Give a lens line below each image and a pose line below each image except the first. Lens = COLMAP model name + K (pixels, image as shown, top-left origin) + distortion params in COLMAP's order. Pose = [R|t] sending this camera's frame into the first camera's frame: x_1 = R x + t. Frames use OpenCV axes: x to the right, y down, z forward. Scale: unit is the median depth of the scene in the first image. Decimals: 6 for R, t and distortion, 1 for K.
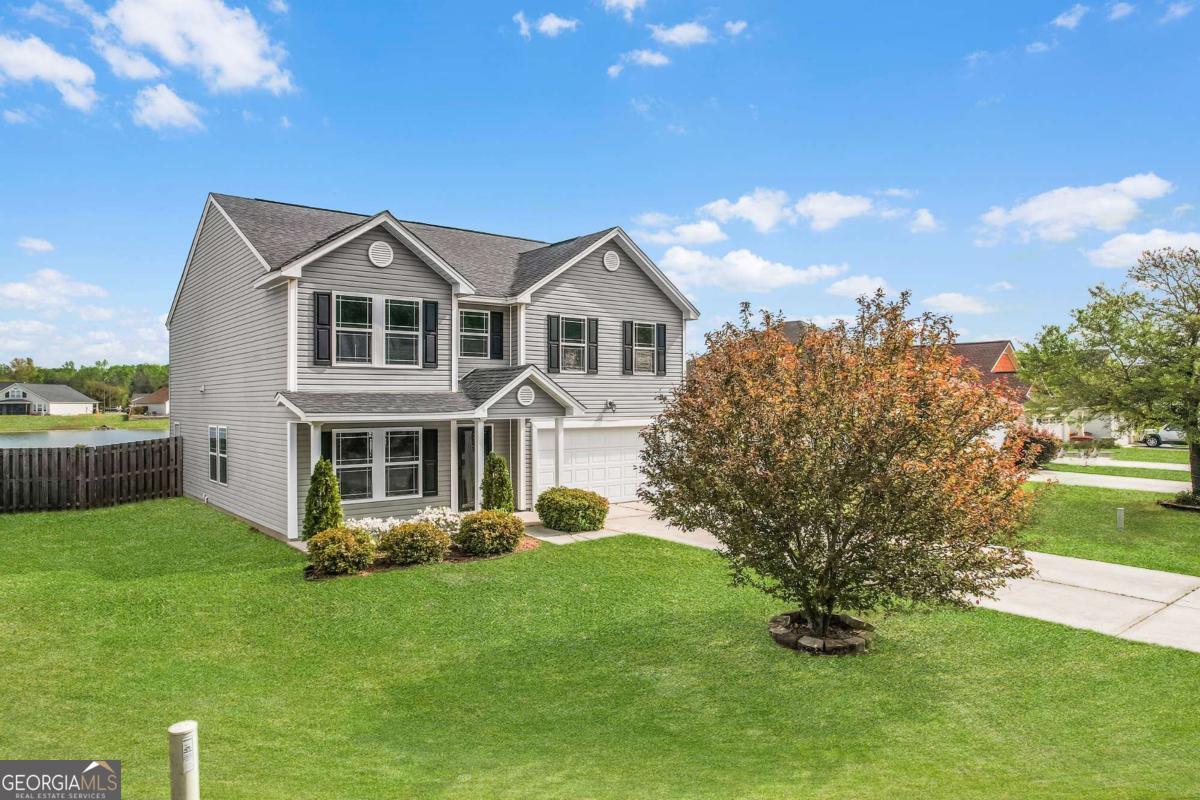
lens RADIAL K [[764.6, 0, 607.6], [0, 764.6, 396.9], [0, 0, 1]] dist [-0.075710, 0.069632]
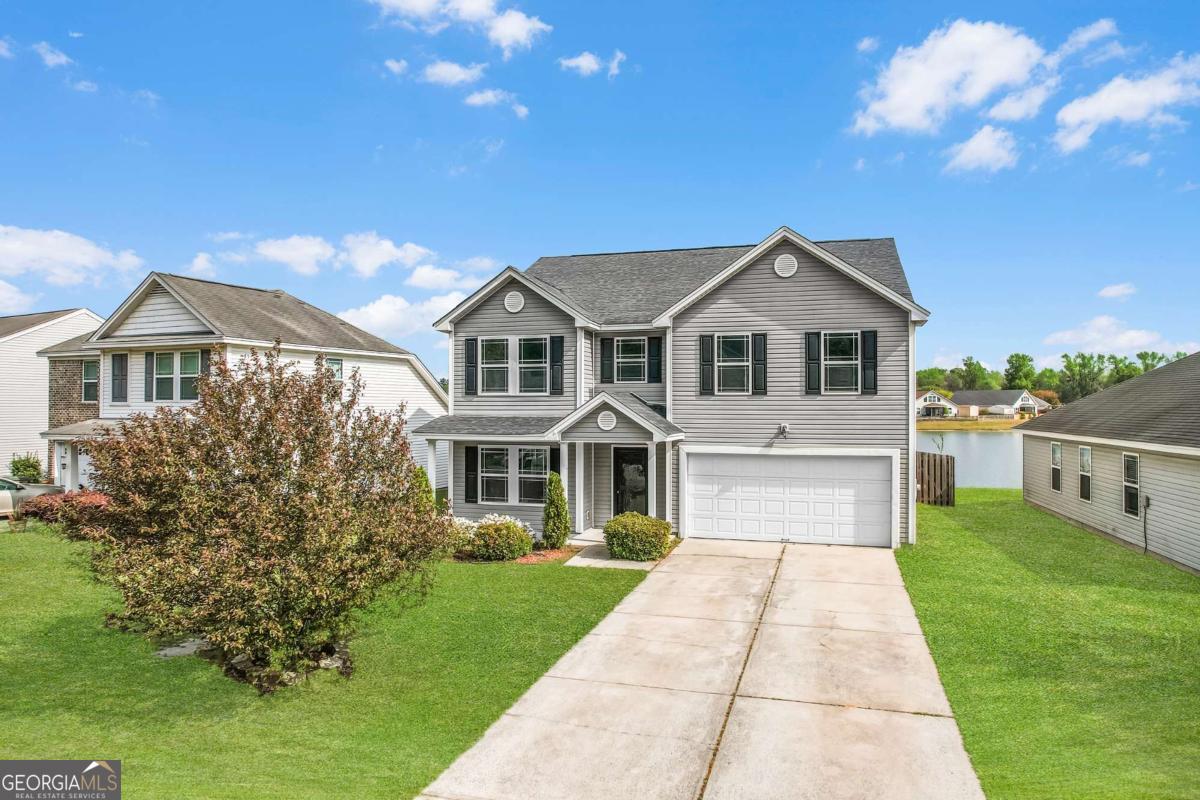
lens RADIAL K [[771.8, 0, 606.6], [0, 771.8, 395.3], [0, 0, 1]] dist [-0.071393, 0.064639]
pose [[0.576496, -0.014389, -0.816974, 0.753993], [0.000060, 0.999846, -0.017567, -0.016582], [0.817100, 0.010078, 0.576408, 0.393312]]
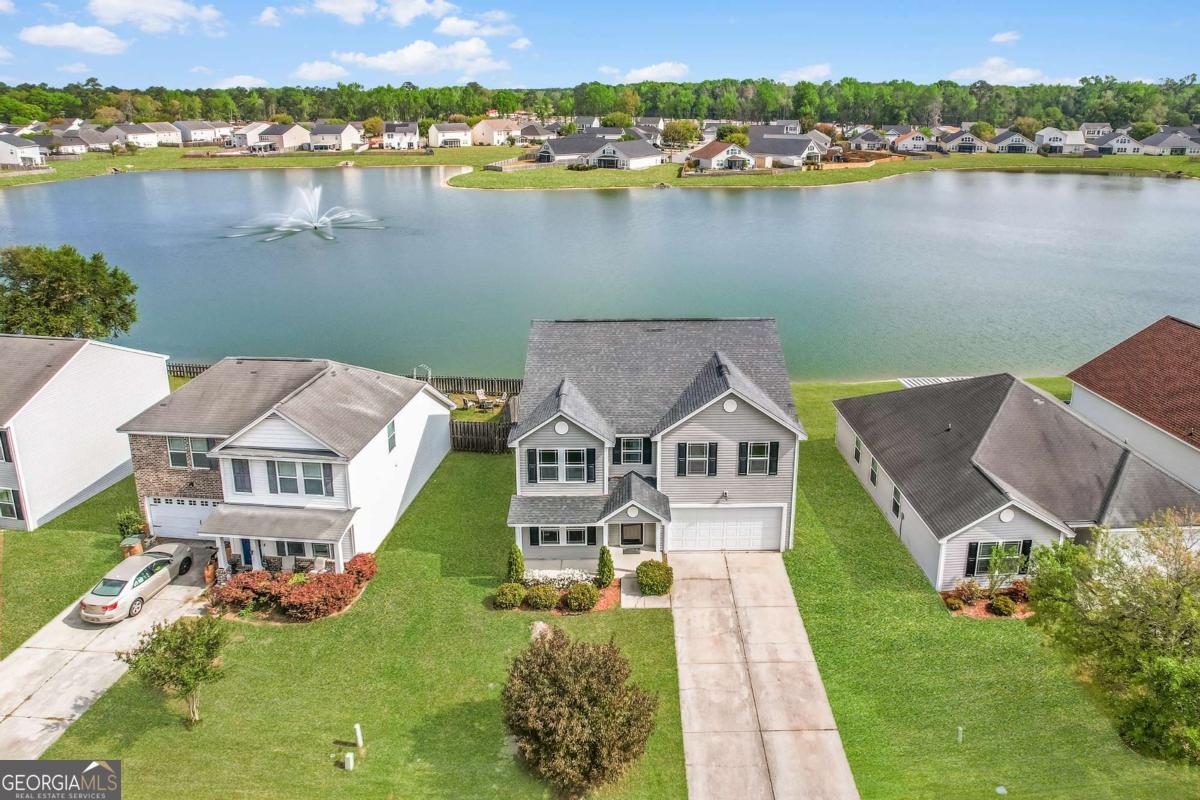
lens RADIAL K [[773.3, 0, 651.4], [0, 773.3, 308.3], [0, 0, 1]] dist [0.001515, -0.064374]
pose [[0.799791, 0.154859, -0.579960, 0.900061], [-0.011565, 0.969946, 0.243044, -0.900062], [0.600167, -0.187677, 0.777545, -0.286359]]
